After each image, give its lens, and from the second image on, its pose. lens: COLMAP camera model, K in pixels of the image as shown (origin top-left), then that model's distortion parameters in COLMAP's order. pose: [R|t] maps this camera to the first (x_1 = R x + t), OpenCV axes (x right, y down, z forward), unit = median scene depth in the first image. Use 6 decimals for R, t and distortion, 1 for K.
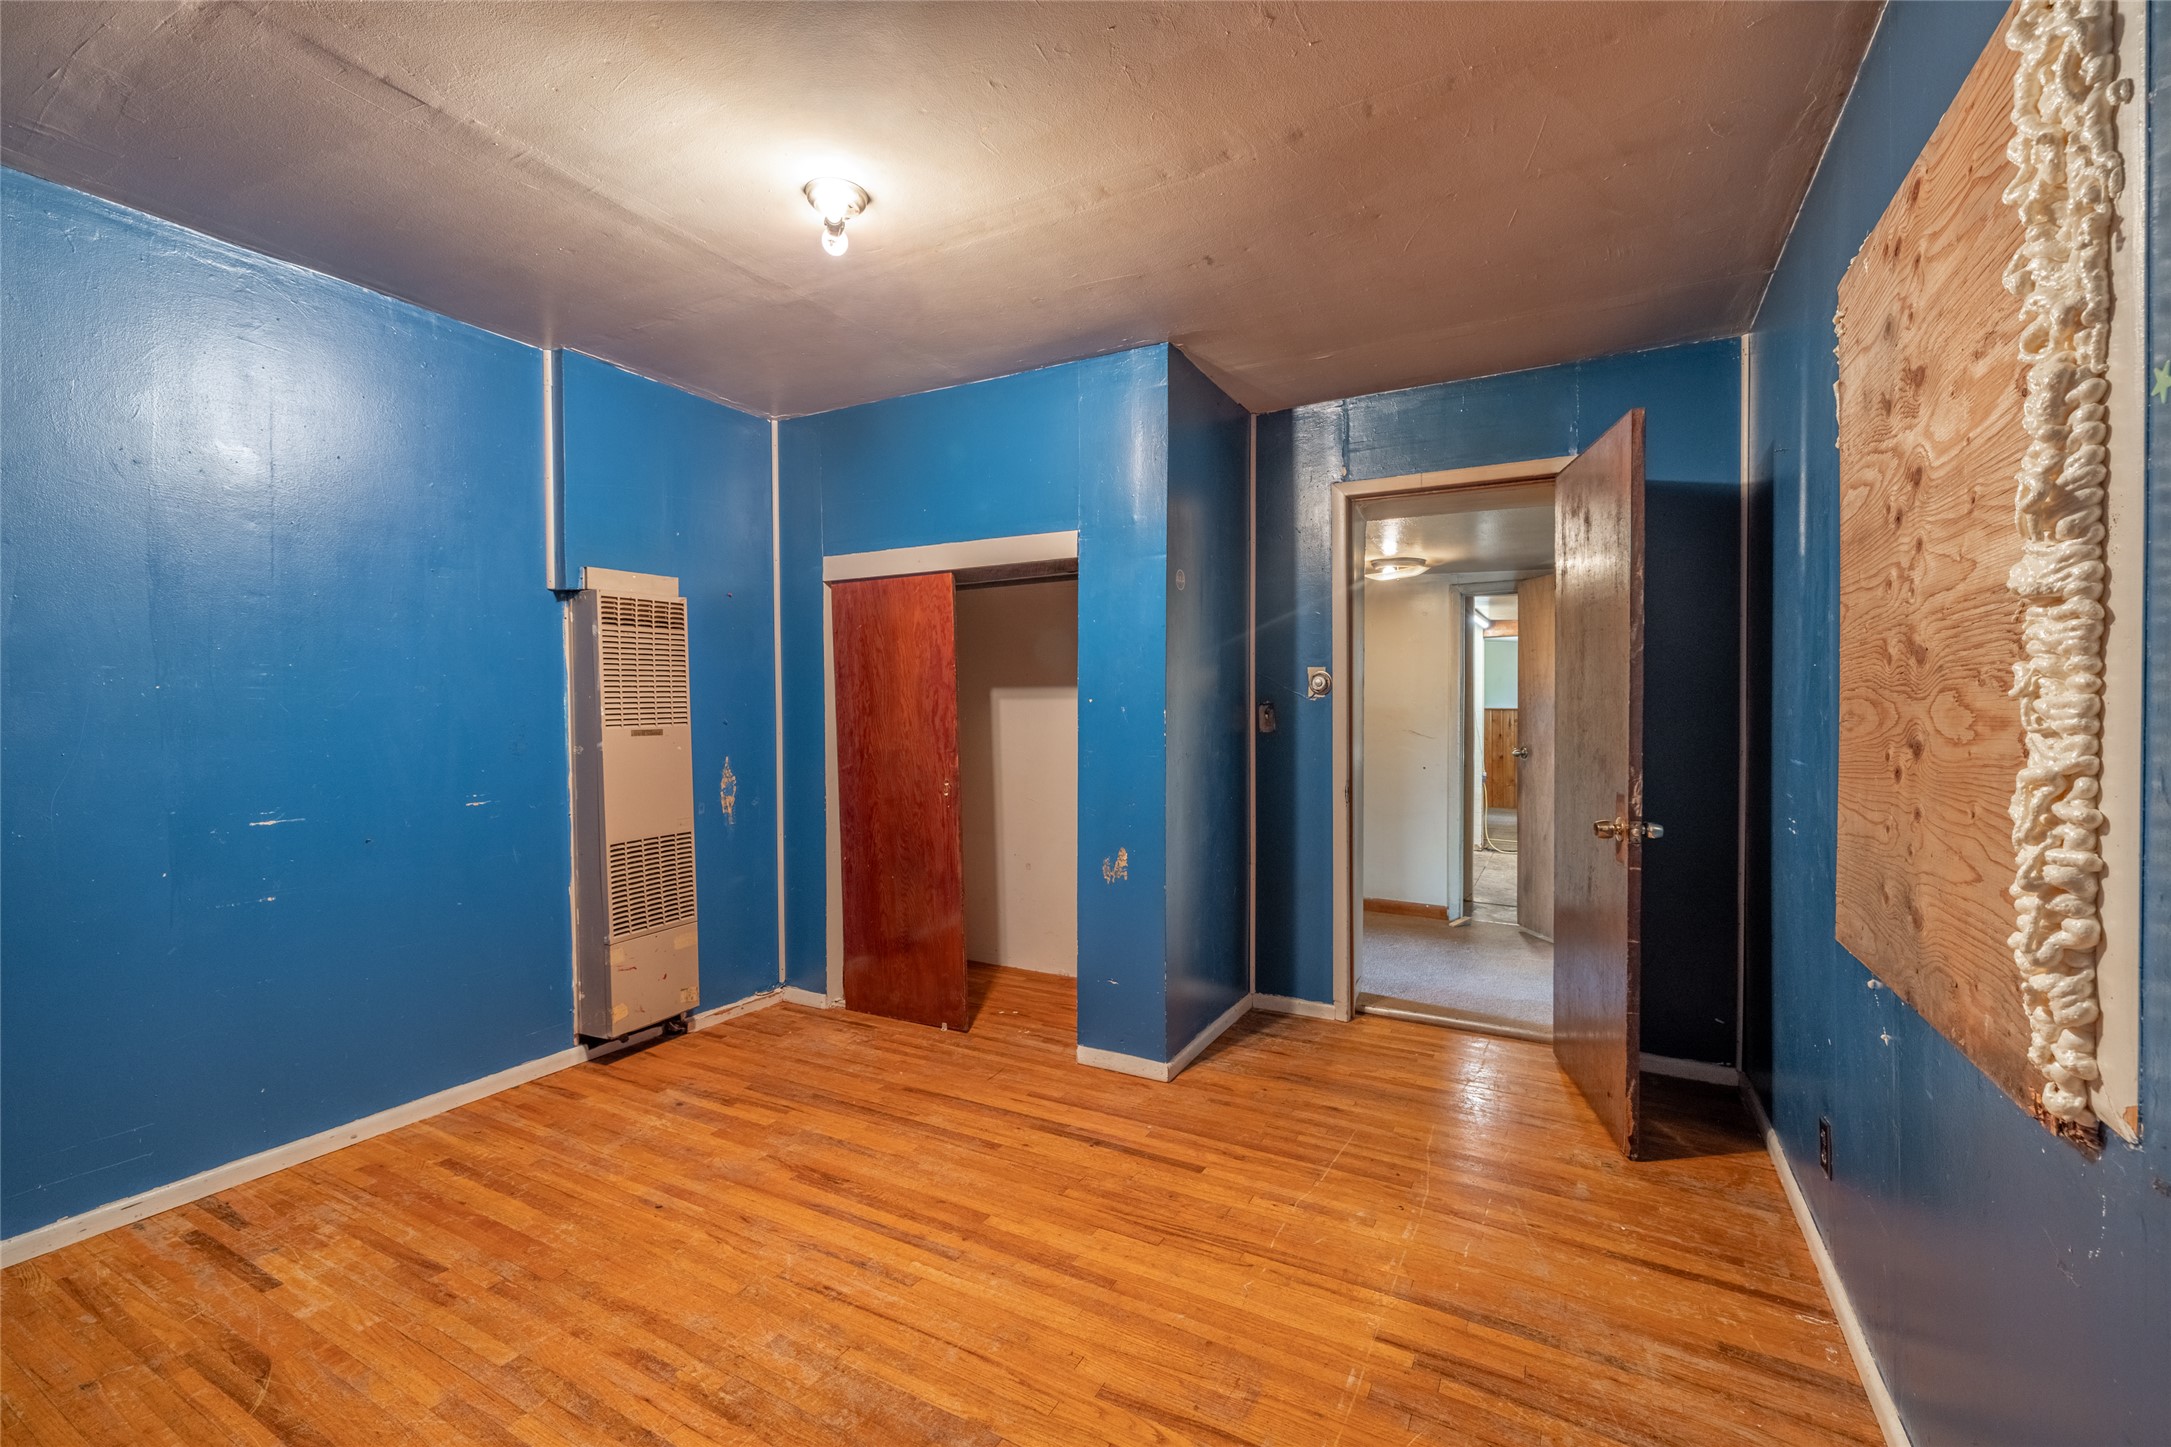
lens RADIAL K [[939.5, 0, 1080.3], [0, 939.5, 706.7], [0, 0, 1]] dist [0.003922, 0.000665]
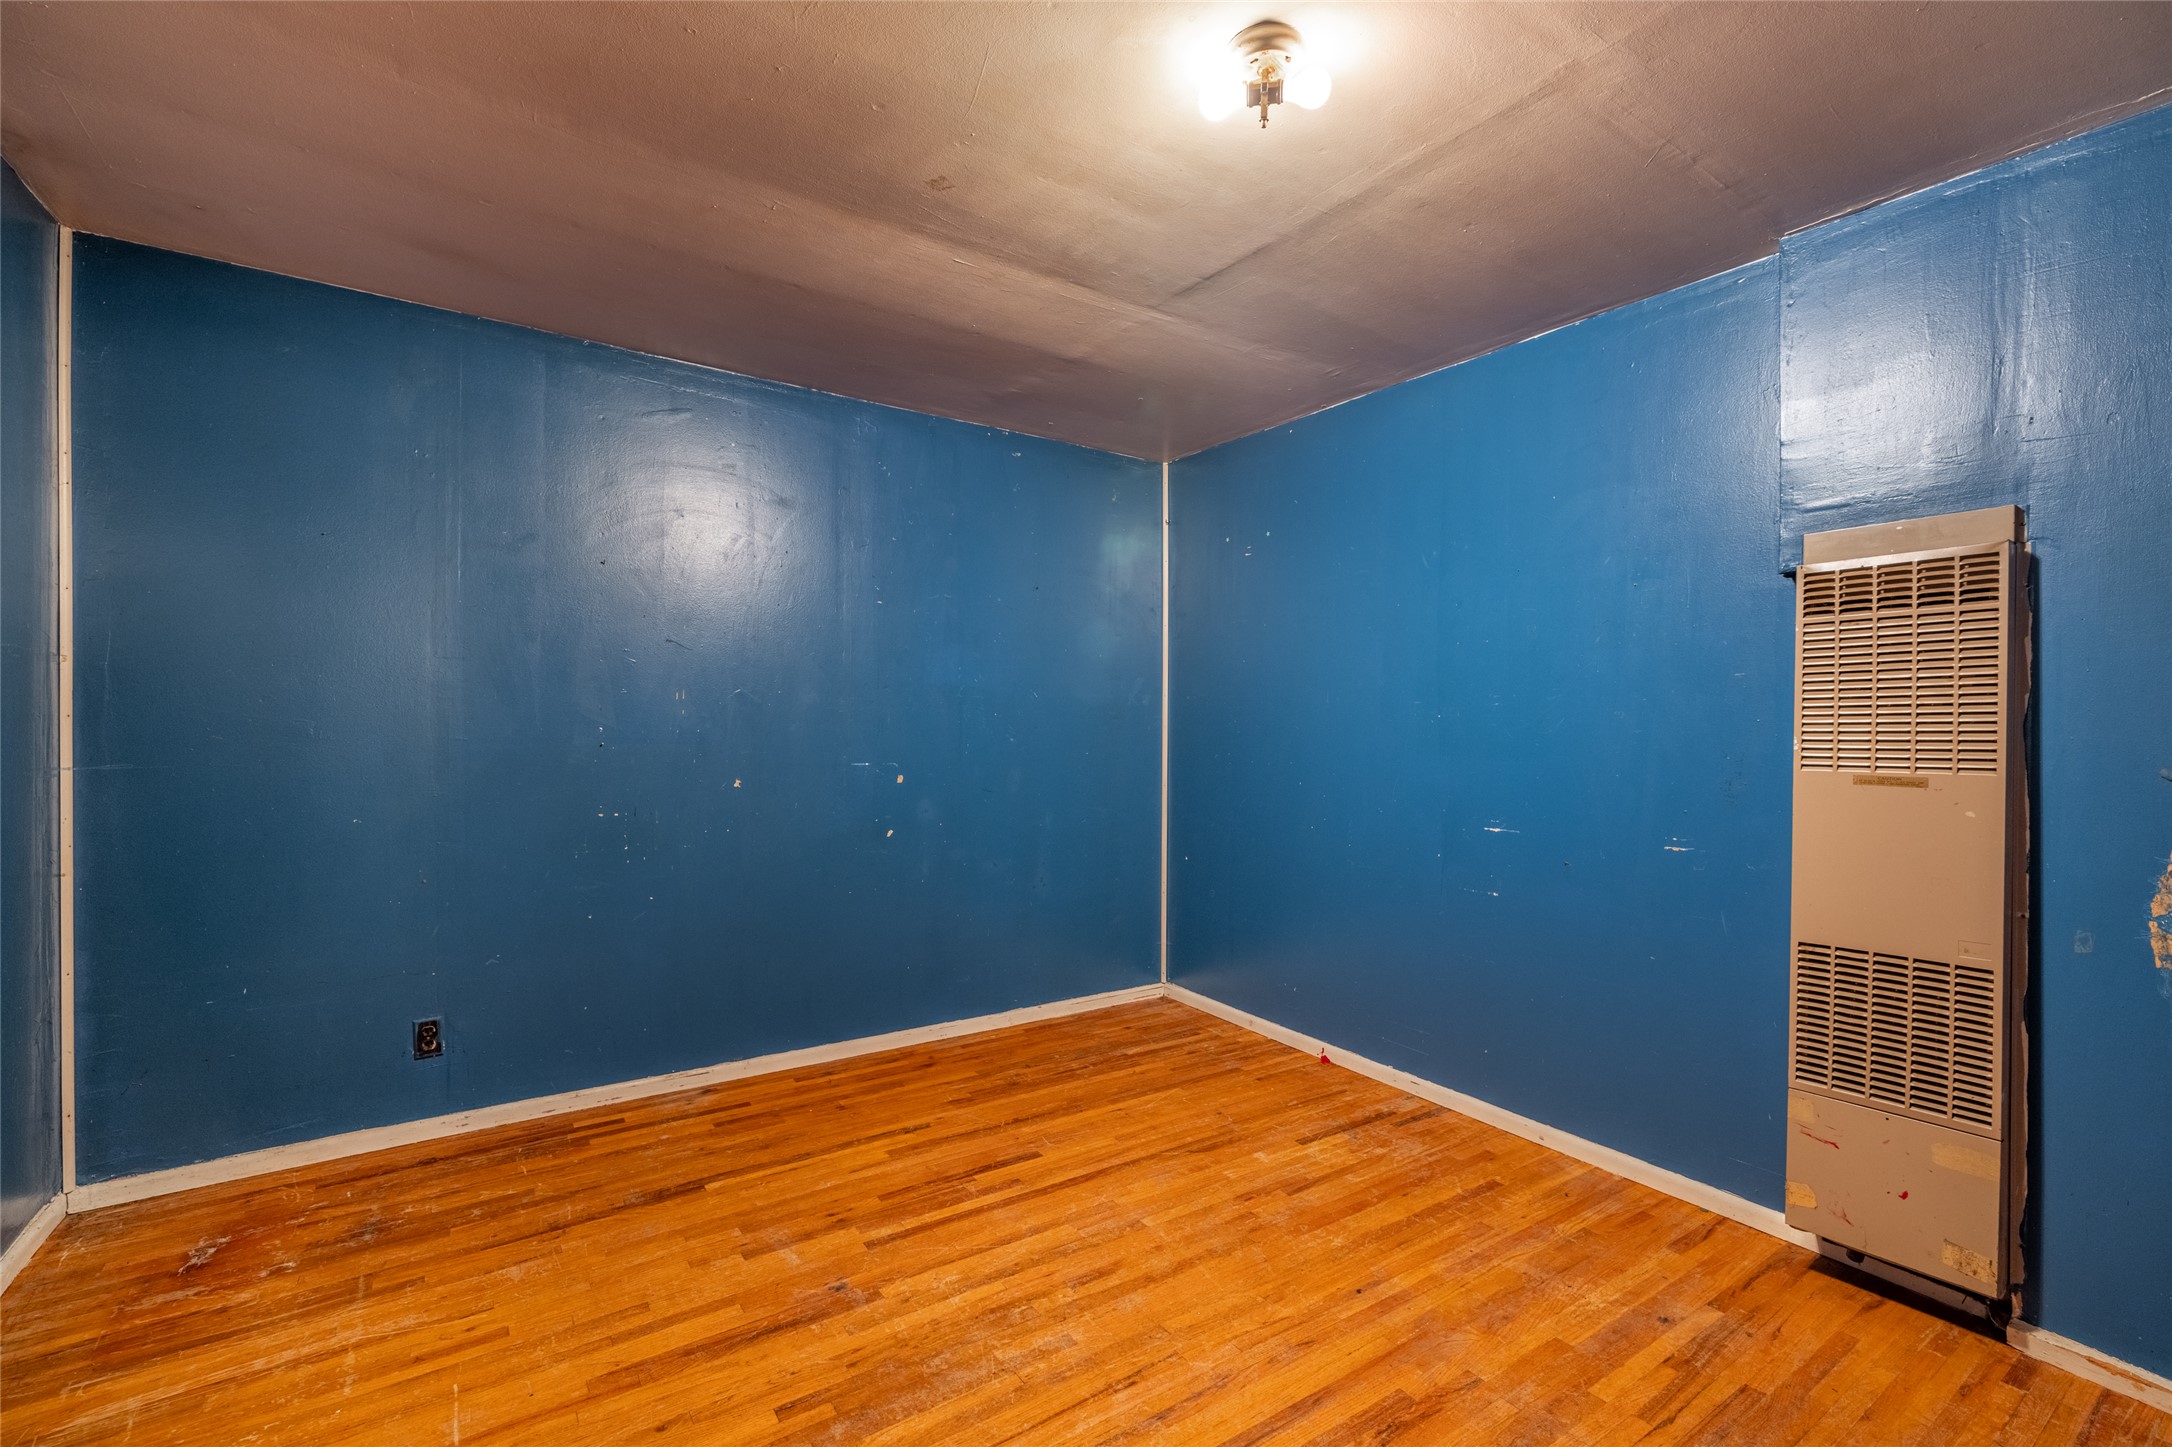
lens RADIAL K [[939.9, 0, 1080.8], [0, 939.9, 739.8], [0, 0, 1]] dist [0.003922, 0.000665]
pose [[-0.454676, 0.010823, -0.890591, 0.392220], [-0.014200, 0.999711, 0.019399, -0.004763], [0.890544, 0.021467, -0.454391, 0.982709]]
